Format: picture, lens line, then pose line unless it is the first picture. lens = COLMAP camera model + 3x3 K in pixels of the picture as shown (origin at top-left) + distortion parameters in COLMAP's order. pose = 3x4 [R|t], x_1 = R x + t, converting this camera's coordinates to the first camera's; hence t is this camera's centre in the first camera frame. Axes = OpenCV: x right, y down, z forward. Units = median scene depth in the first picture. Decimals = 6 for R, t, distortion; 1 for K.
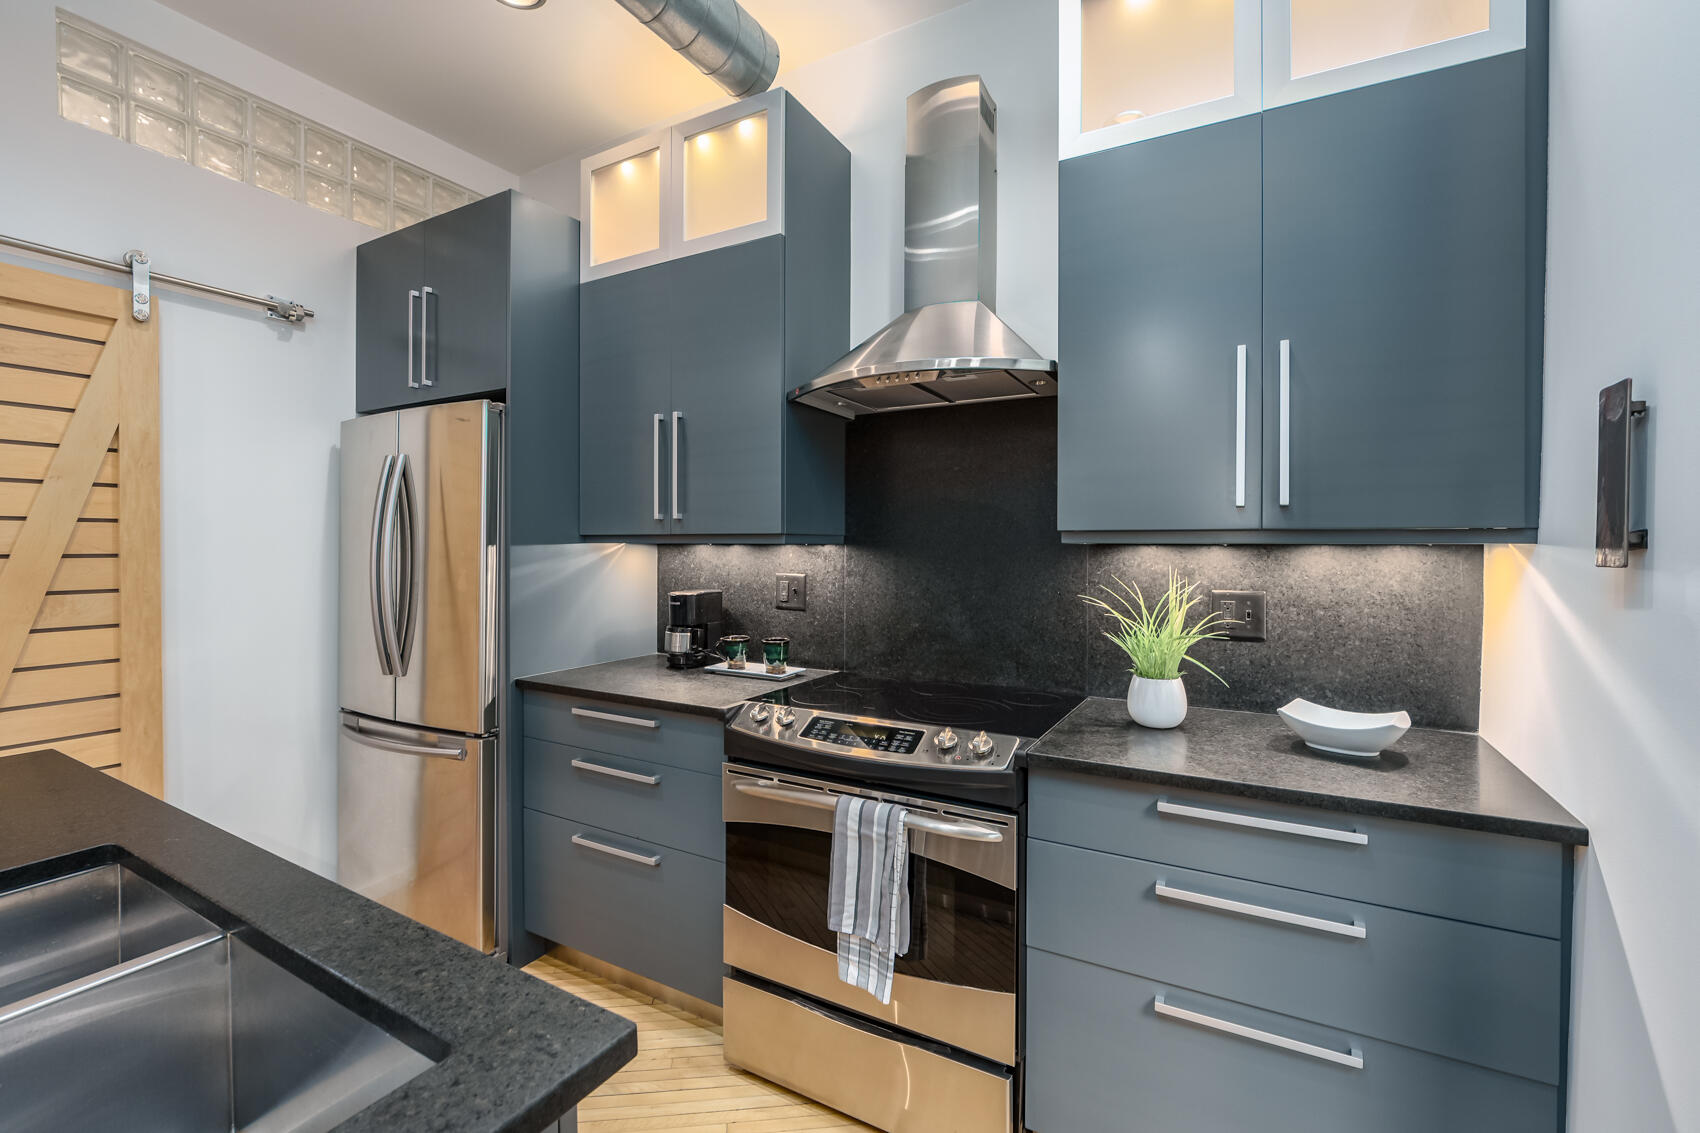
lens RADIAL K [[708.9, 0, 873.0], [0, 708.9, 556.4], [0, 0, 1]] dist [-0.023801, -0.000014]
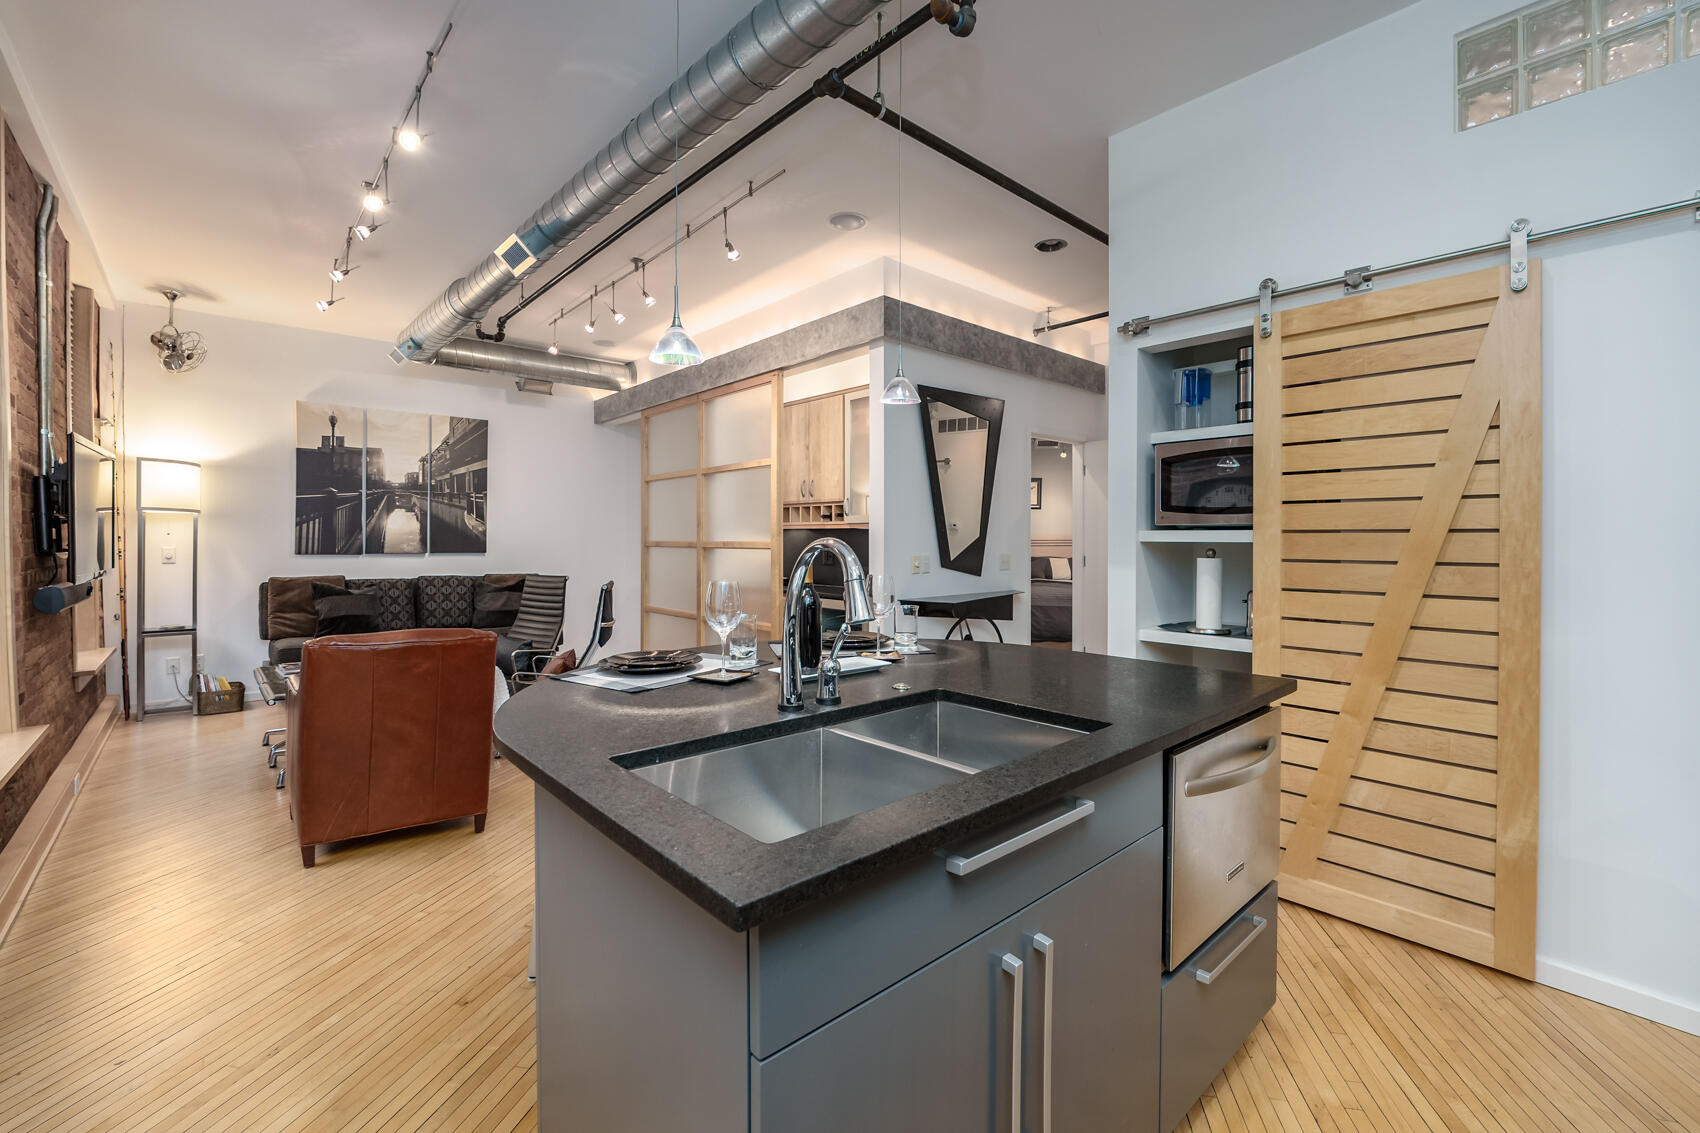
lens RADIAL K [[720.6, 0, 854.6], [0, 720.6, 580.4], [0, 0, 1]] dist [-0.021615, 0.004682]
pose [[-0.329340, 0.050073, -0.942883, 0.217400], [-0.013967, 0.998225, 0.057890, 0.025733], [0.944108, 0.032235, -0.328056, 0.462922]]
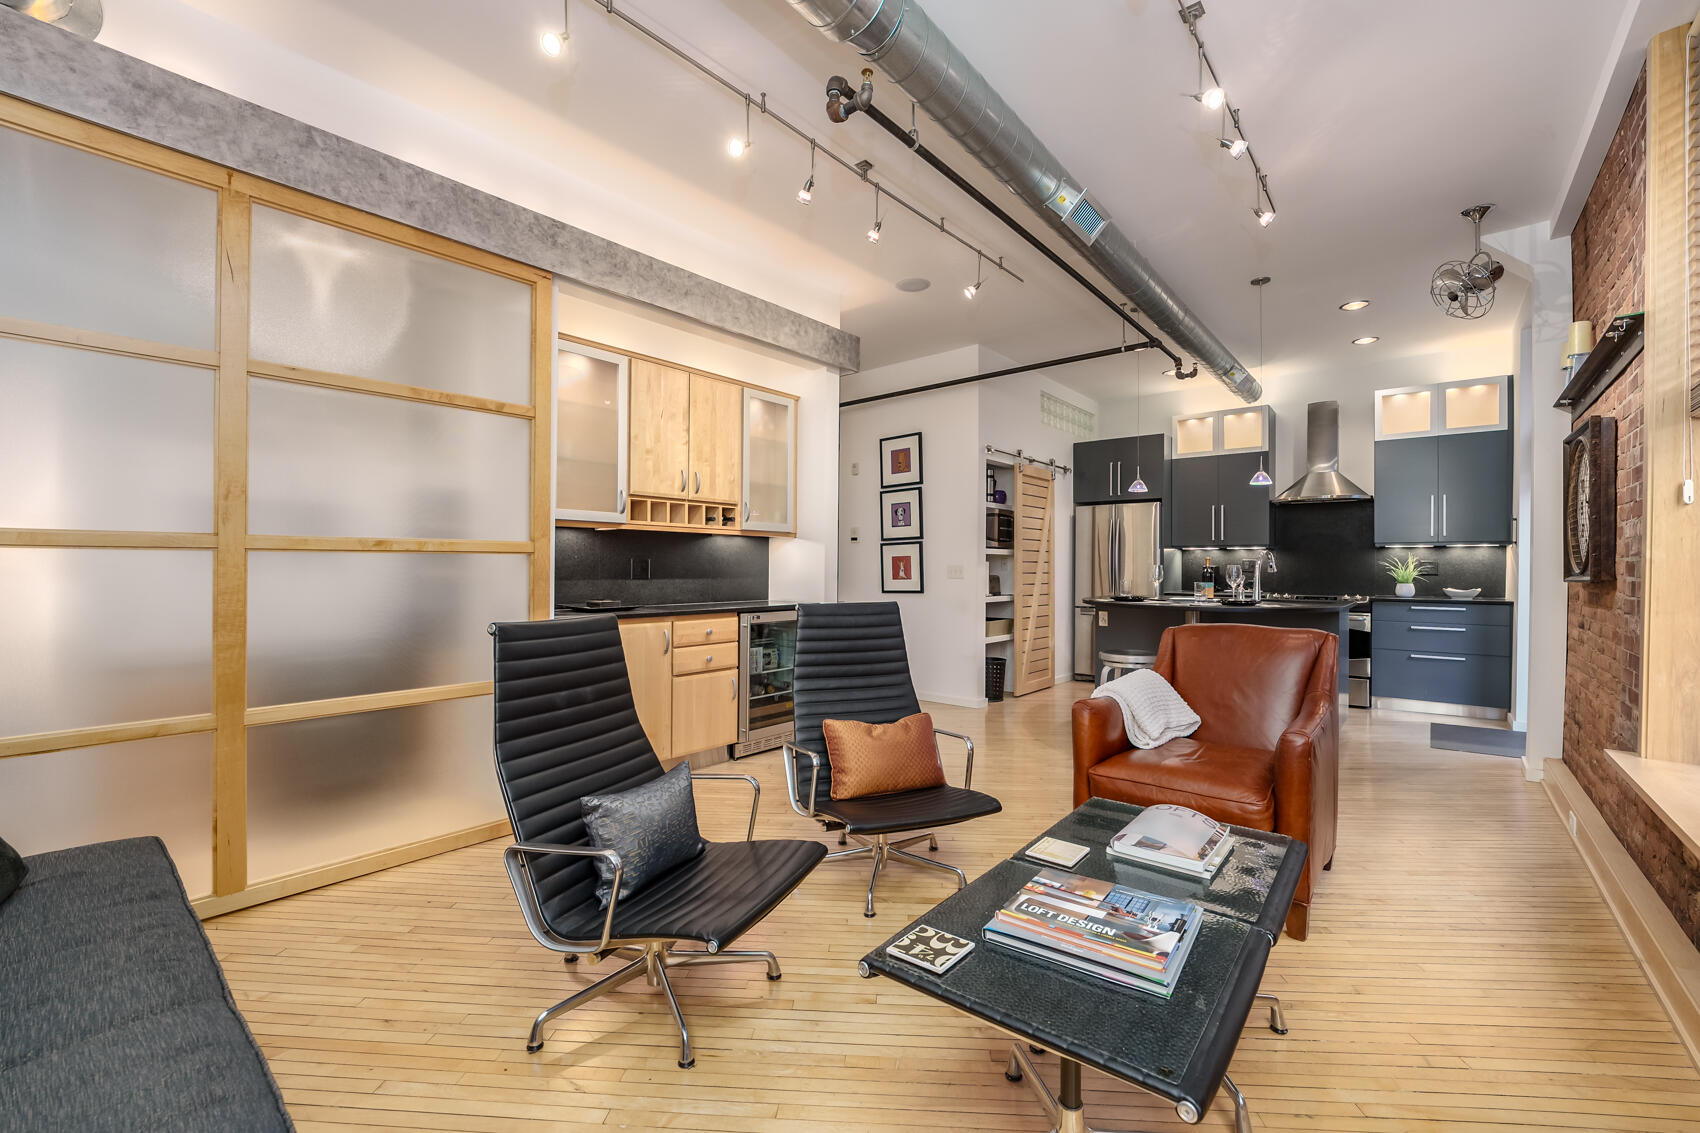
lens RADIAL K [[664.9, 0, 850.0], [0, 664.9, 566.5], [0, 0, 1]] dist [-0.034459, 0.000138]
pose [[0.976660, 0.002342, -0.214777, -1.388788], [-0.005102, 0.999911, -0.012301, 0.117624], [0.214729, 0.013110, 0.976586, -2.382222]]
